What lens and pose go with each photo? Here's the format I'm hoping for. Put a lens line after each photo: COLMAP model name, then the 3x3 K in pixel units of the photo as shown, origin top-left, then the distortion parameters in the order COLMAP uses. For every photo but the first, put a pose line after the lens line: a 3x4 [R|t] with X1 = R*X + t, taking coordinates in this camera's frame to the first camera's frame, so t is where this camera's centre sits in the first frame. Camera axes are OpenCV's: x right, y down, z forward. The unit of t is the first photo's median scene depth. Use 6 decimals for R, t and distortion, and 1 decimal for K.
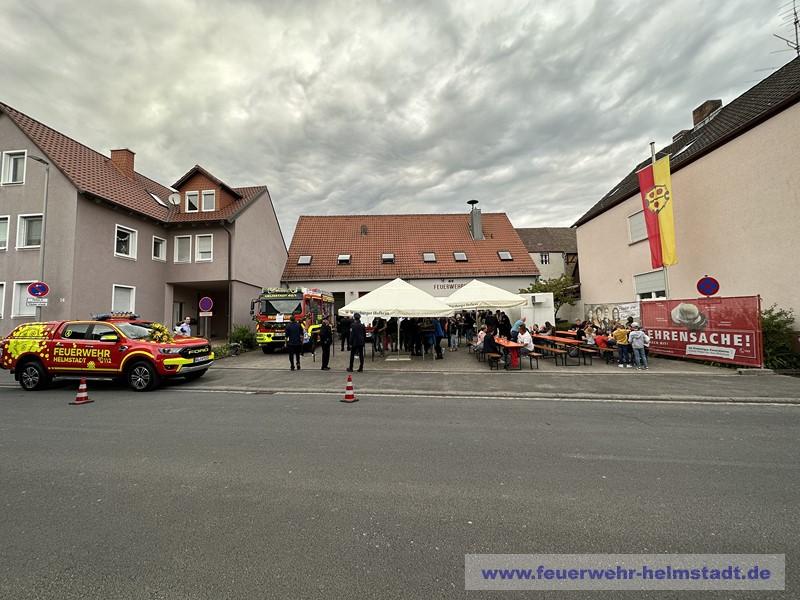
lens RADIAL K [[324.0, 0, 412.0], [0, 324.0, 296.2], [0, 0, 1]] dist [-0.012522, -0.000075]
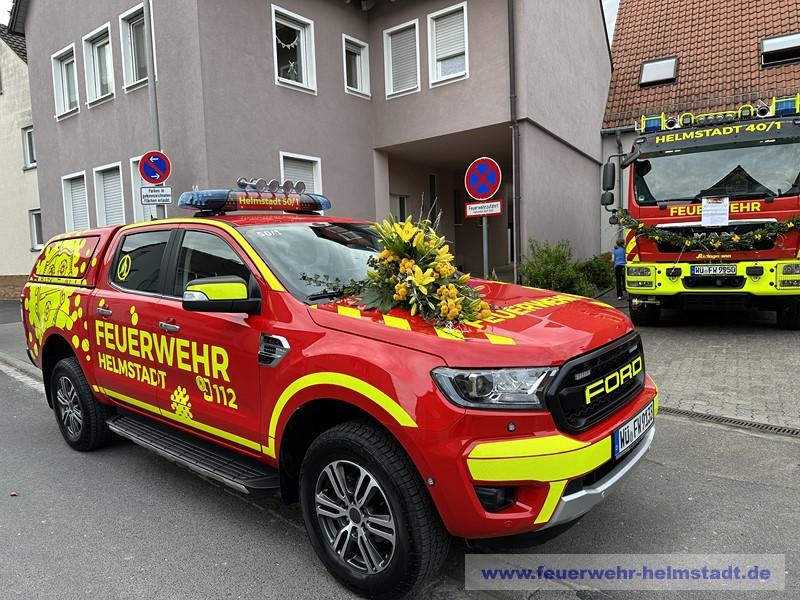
lens RADIAL K [[560.5, 0, 399.0], [0, 560.5, 298.0], [0, 0, 1]] dist [0.019830, -0.017742]
pose [[0.831248, 0.042586, -0.554269, -0.382585], [0.057554, 0.985110, 0.162004, 0.048294], [0.552915, -0.166566, 0.816420, 0.453229]]
